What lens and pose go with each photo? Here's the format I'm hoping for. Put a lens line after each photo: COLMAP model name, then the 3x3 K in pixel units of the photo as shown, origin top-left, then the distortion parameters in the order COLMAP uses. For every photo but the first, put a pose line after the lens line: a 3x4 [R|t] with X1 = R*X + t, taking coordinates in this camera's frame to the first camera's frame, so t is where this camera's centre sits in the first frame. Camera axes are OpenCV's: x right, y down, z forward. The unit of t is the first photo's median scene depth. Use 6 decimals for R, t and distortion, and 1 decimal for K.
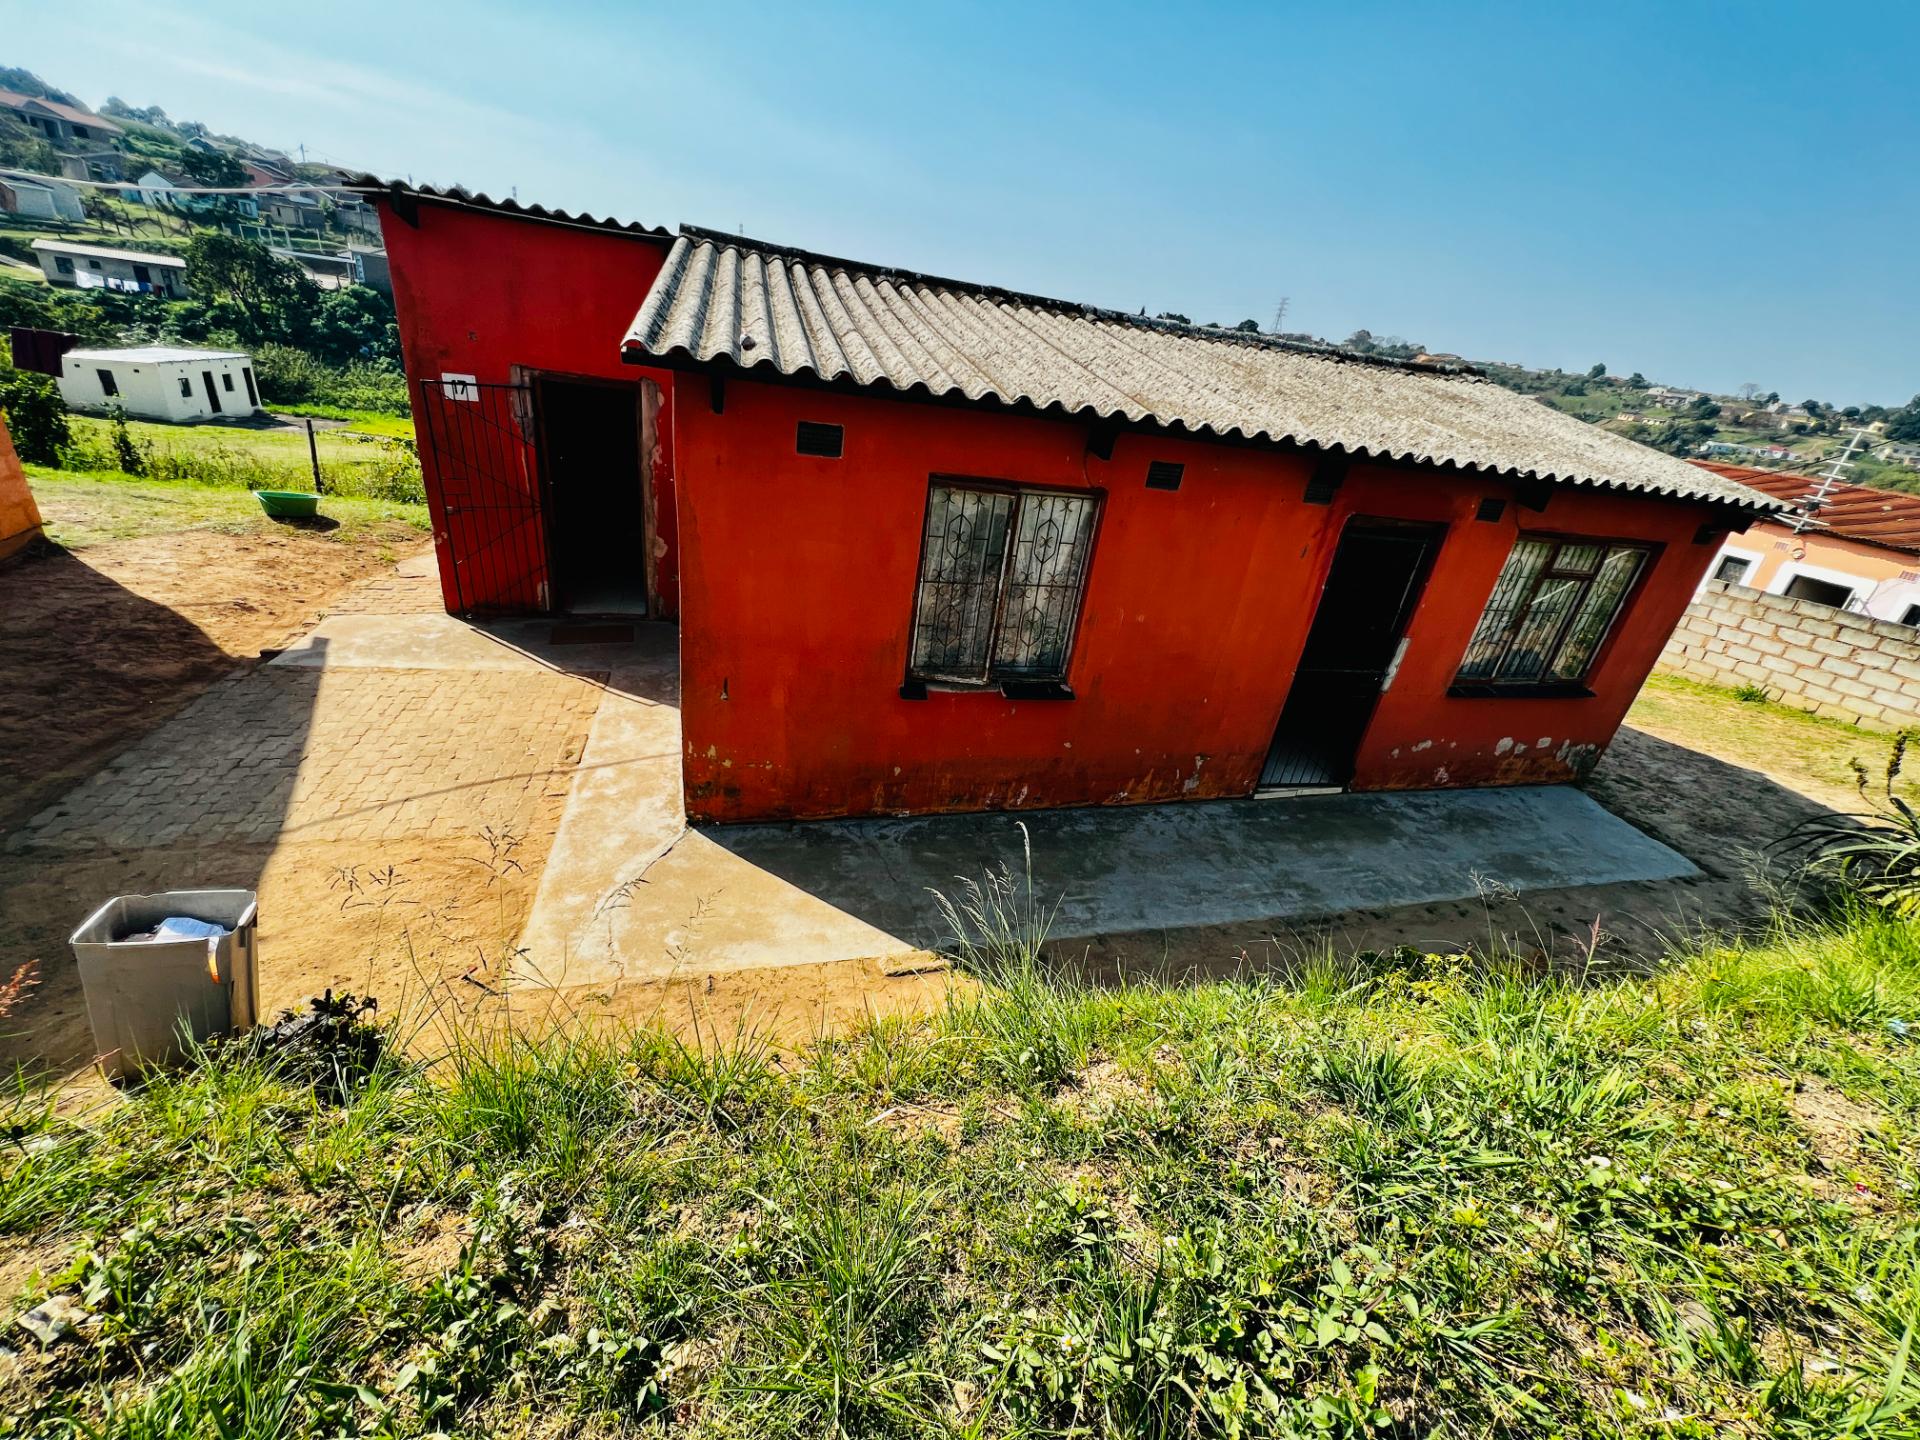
lens RADIAL K [[769.6, 0, 955.1], [0, 769.6, 716.1], [0, 0, 1]] dist [-0.005343, 0.000769]
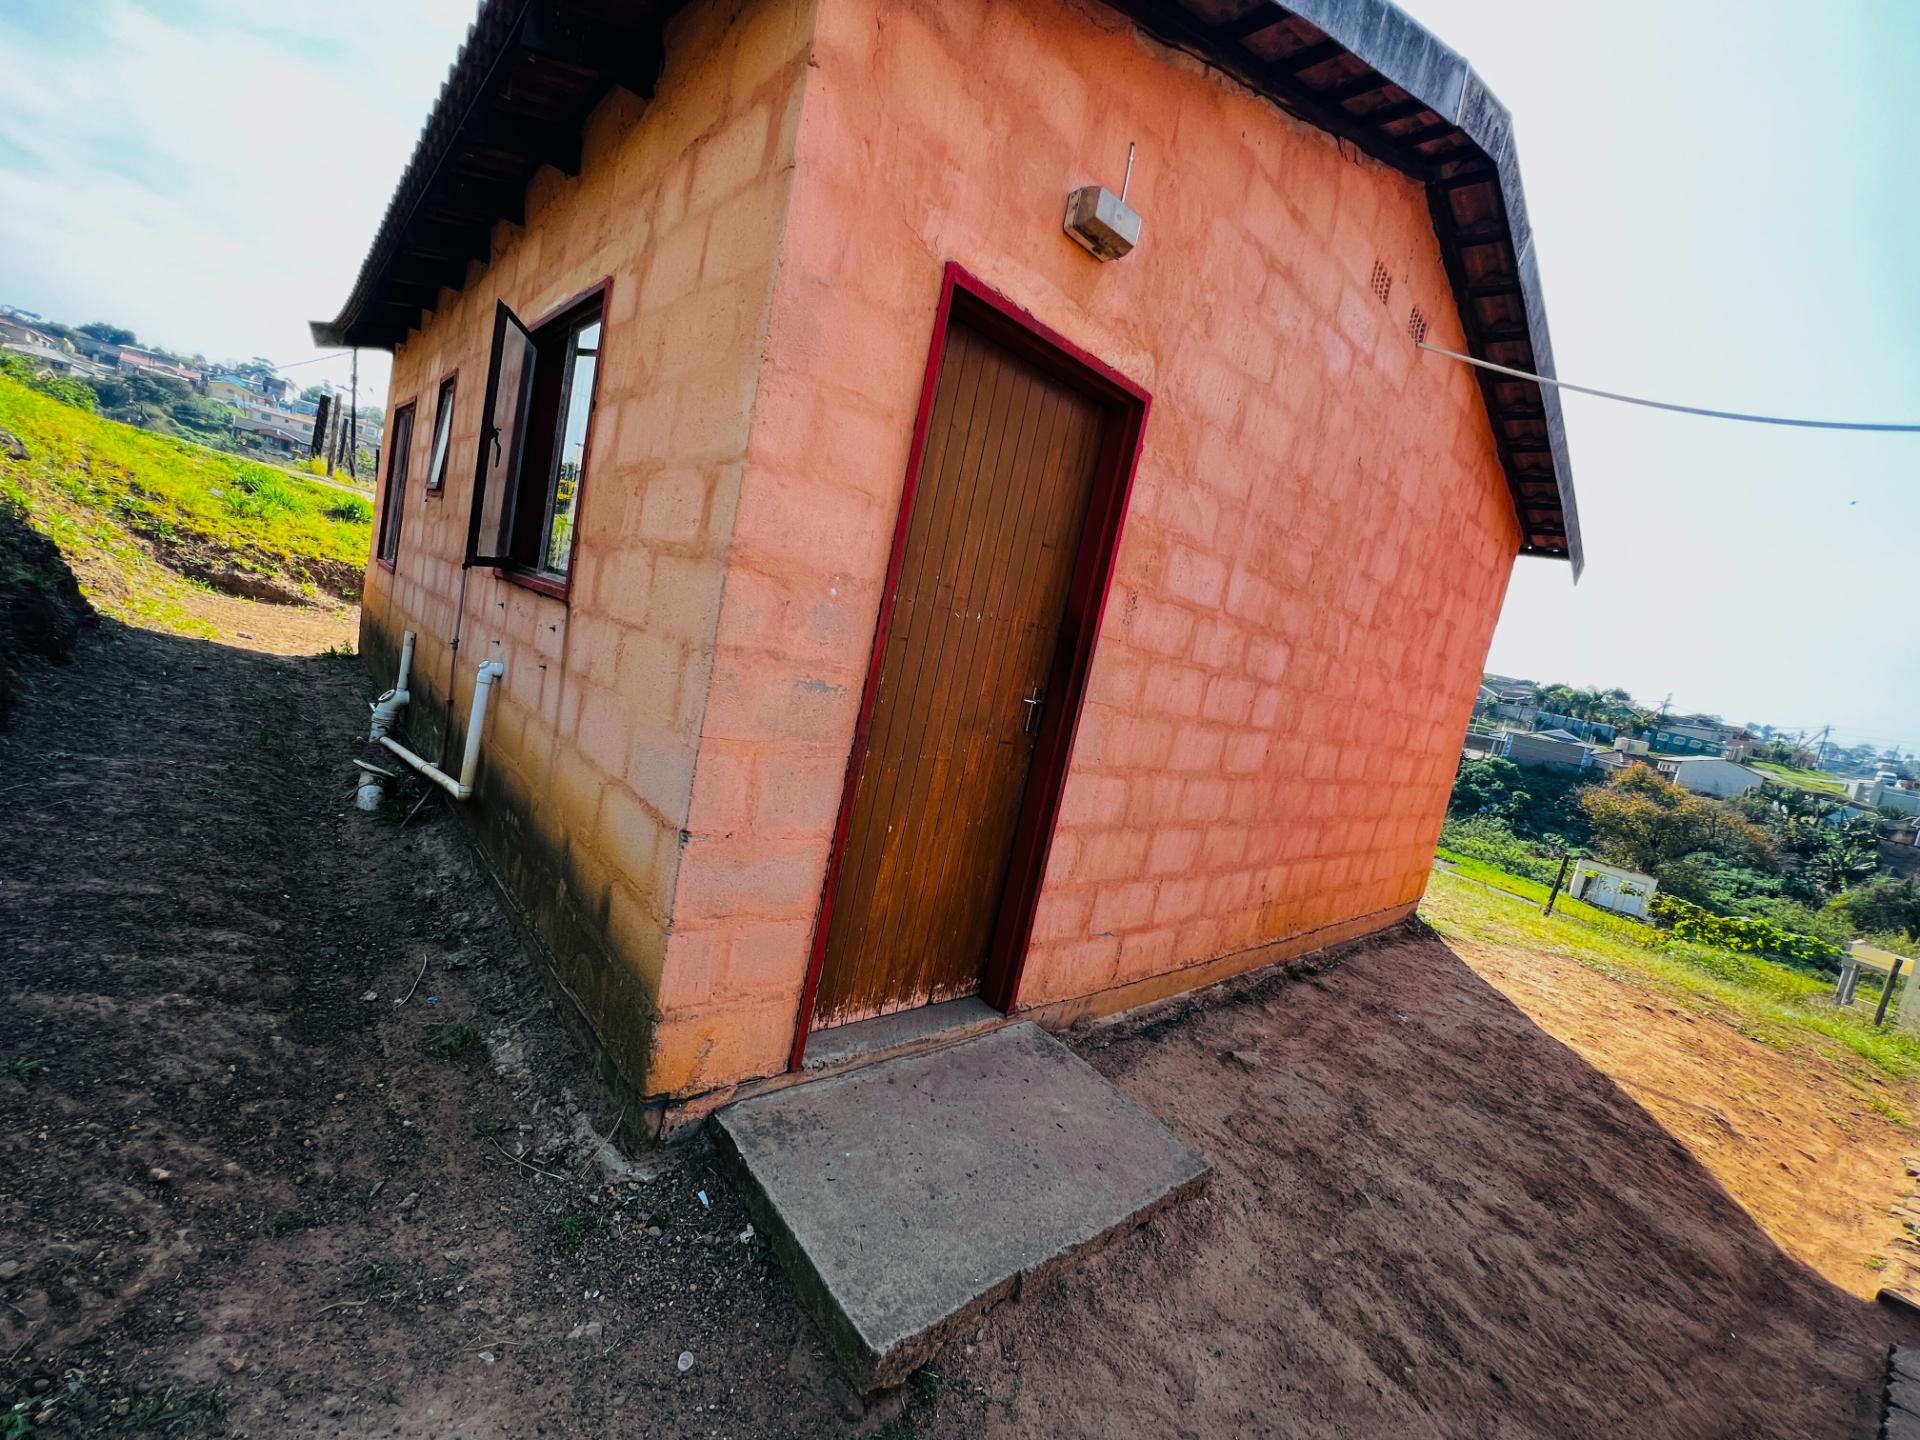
lens RADIAL K [[771.4, 0, 960.0], [0, 771.4, 720.0], [0, 0, 1]] dist [0.000300, 0.000057]
pose [[0.374578, 0.039059, -0.926372, -0.651539], [-0.531367, 0.827807, -0.179955, 0.004095], [0.759829, 0.559651, 0.330833, 0.251566]]
